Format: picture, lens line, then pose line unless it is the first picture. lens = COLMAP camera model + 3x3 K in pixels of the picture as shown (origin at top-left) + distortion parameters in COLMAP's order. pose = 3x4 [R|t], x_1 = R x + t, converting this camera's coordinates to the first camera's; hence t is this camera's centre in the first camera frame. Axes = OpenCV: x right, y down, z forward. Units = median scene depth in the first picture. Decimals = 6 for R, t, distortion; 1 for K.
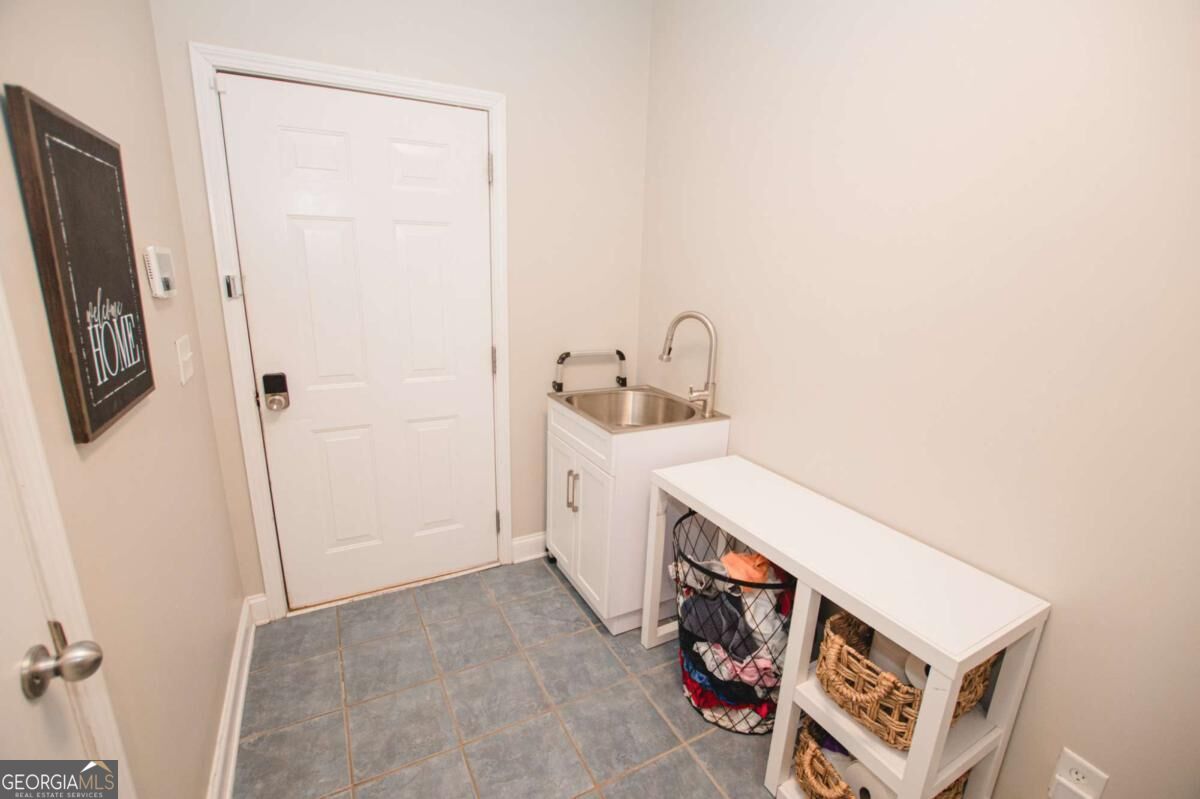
lens RADIAL K [[512.9, 0, 606.2], [0, 512.9, 397.9], [0, 0, 1]] dist [0.003084, 0.000207]
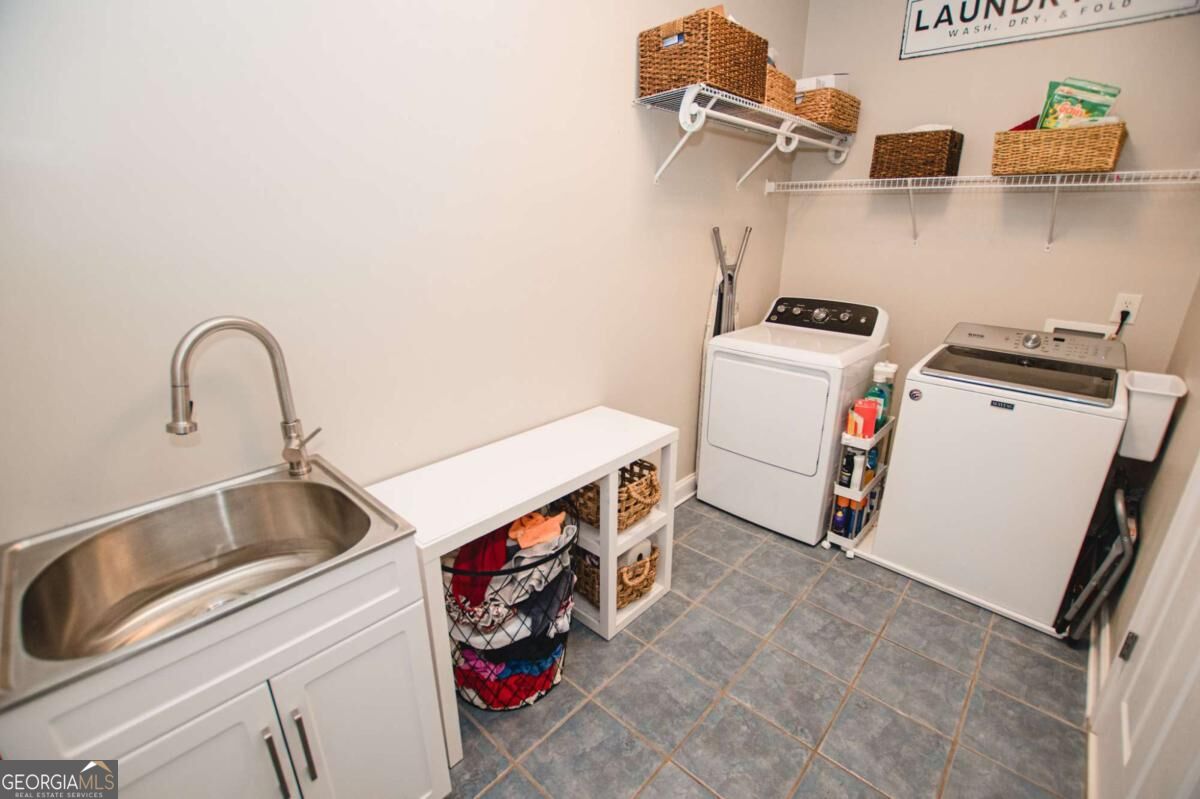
lens RADIAL K [[512.9, 0, 606.2], [0, 512.9, 397.9], [0, 0, 1]] dist [0.003084, 0.000207]
pose [[-0.288828, -0.339383, 0.895208, -0.560275], [0.230759, 0.882813, 0.409135, -0.271990], [-0.929155, 0.324747, -0.176665, 0.916965]]
